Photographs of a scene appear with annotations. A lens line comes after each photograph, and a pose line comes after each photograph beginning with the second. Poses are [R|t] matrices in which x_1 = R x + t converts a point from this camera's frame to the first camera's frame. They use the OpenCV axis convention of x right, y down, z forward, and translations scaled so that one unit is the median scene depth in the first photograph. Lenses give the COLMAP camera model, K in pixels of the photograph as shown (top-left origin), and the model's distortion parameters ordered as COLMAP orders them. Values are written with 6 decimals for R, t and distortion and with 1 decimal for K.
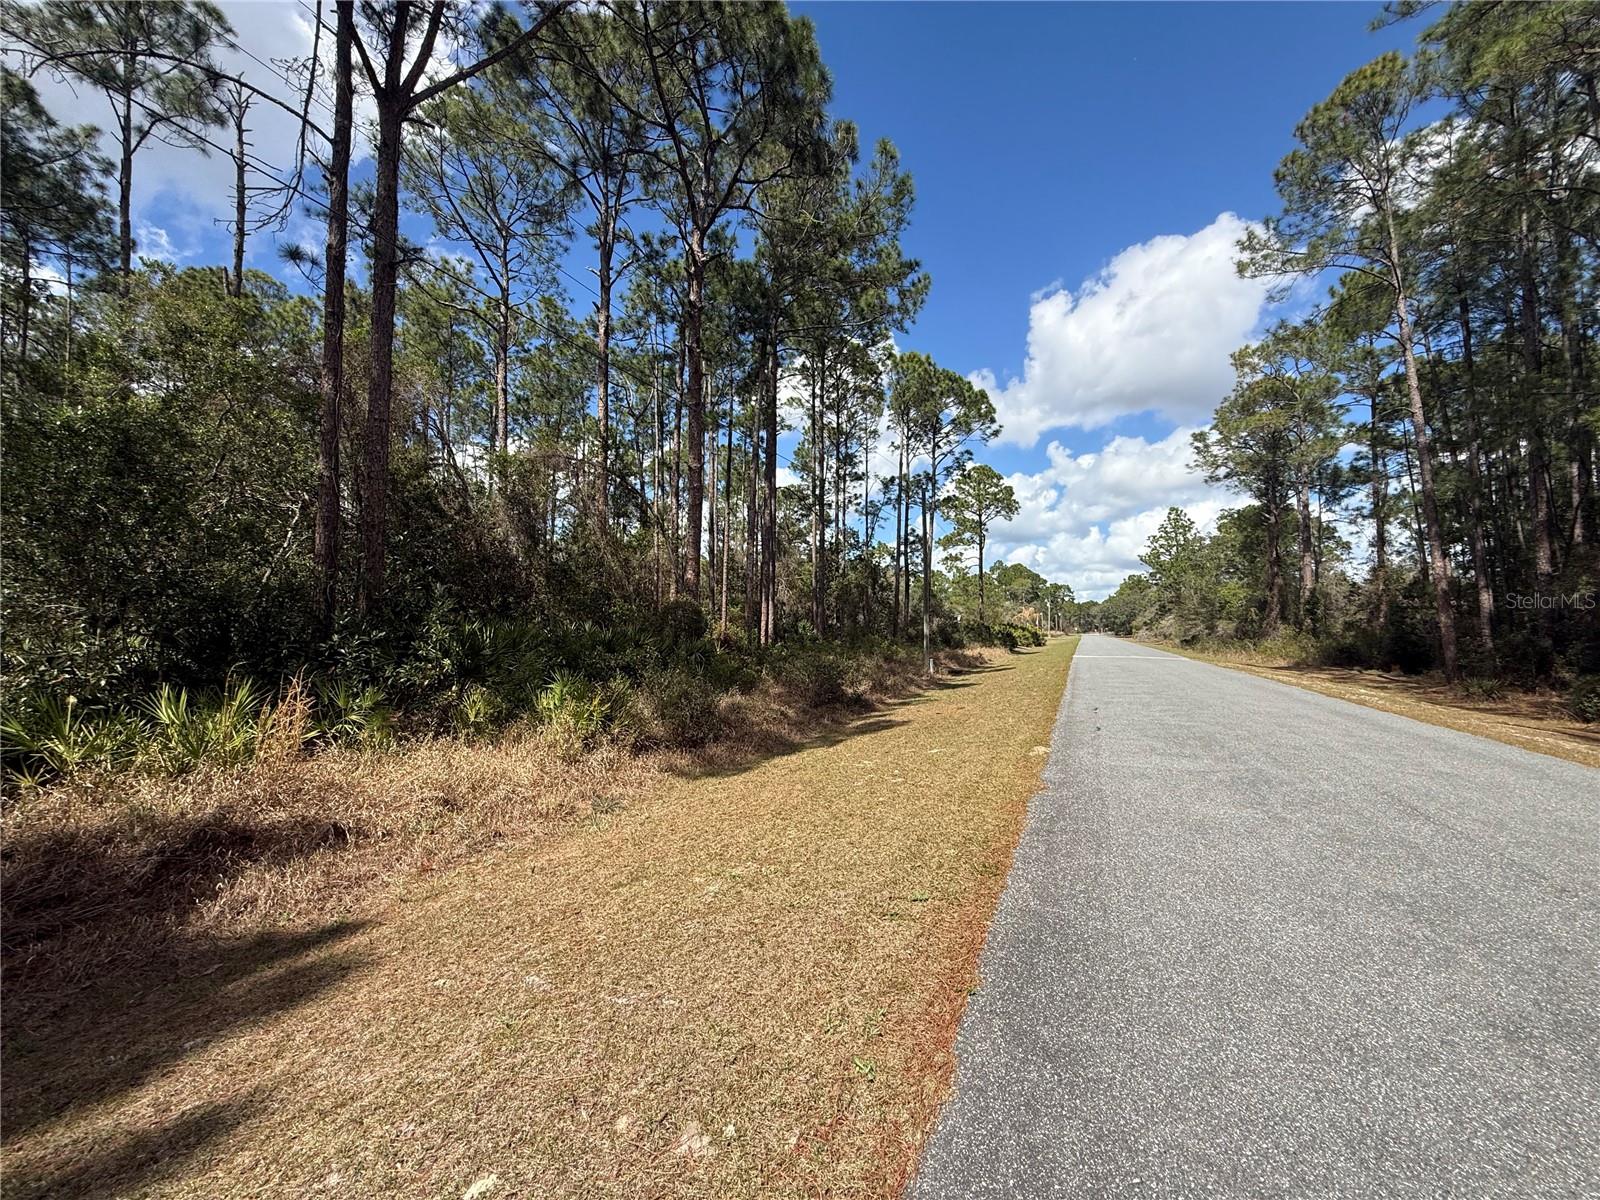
lens RADIAL K [[635.2, 0, 794.1], [0, 635.2, 600.3], [0, 0, 1]] dist [-0.001656, 0.000556]
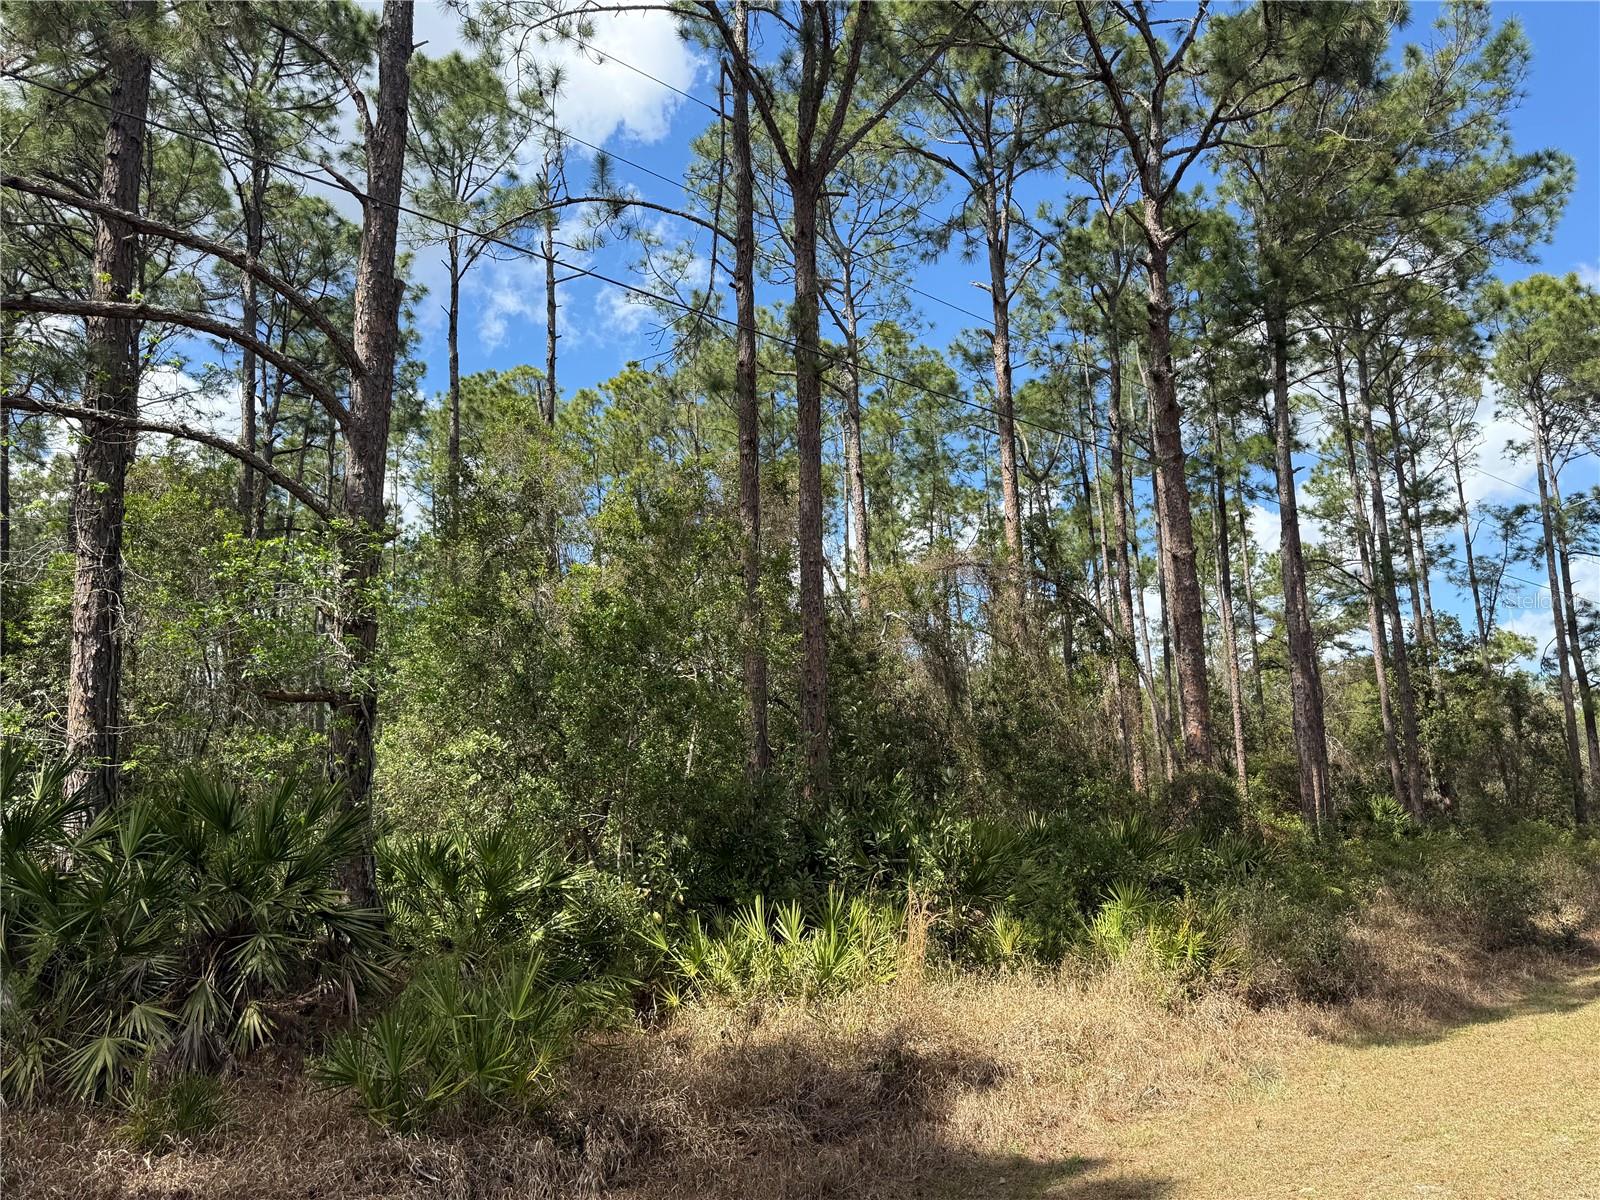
lens RADIAL K [[1126.6, 0, 798.3], [0, 1126.6, 599.8], [0, 0, 1]] dist [0.047044, -0.056510]
pose [[0.913960, -0.110555, -0.390455, -0.055272], [0.051726, 0.986064, -0.158121, -0.007515], [0.402495, 0.124319, 0.906941, -0.118521]]
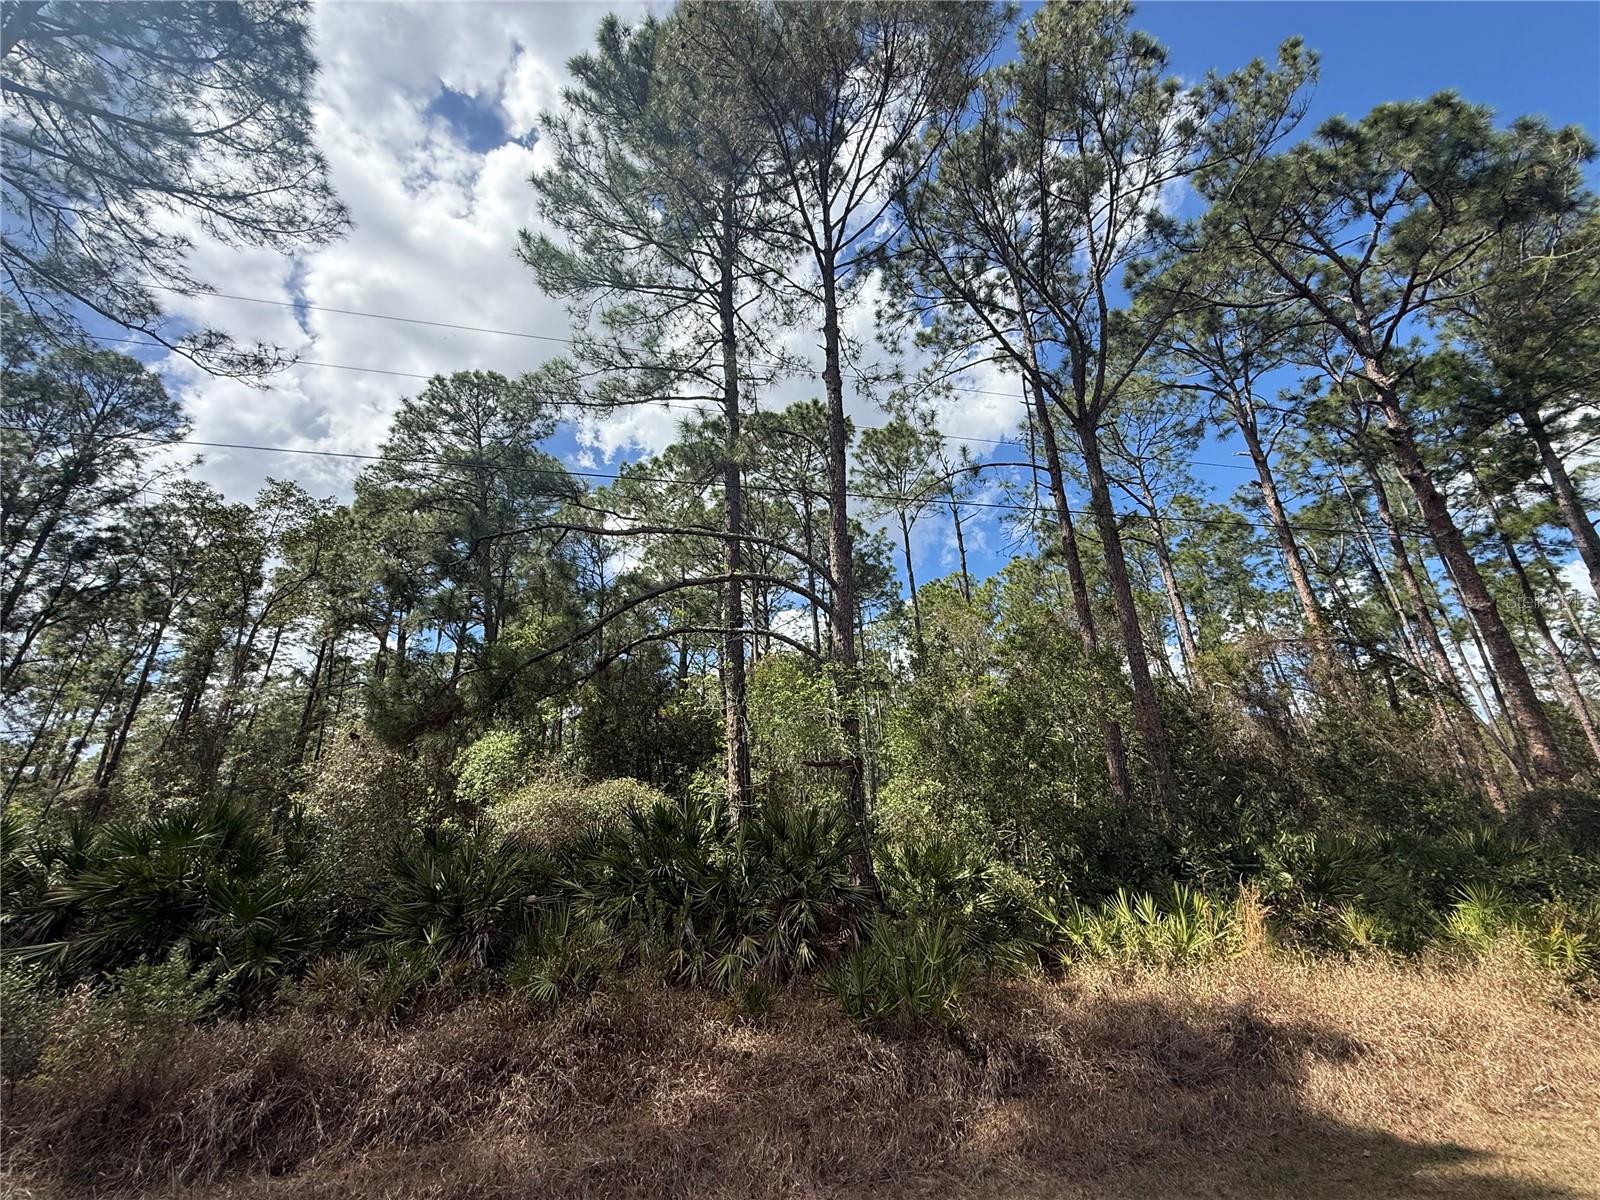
lens RADIAL K [[635.2, 0, 794.1], [0, 635.2, 600.3], [0, 0, 1]] dist [-0.001656, 0.000556]
pose [[0.578662, -0.320818, -0.749817, -0.044770], [0.066220, 0.934828, -0.348872, -0.003078], [0.812875, 0.152226, 0.562194, -0.087266]]
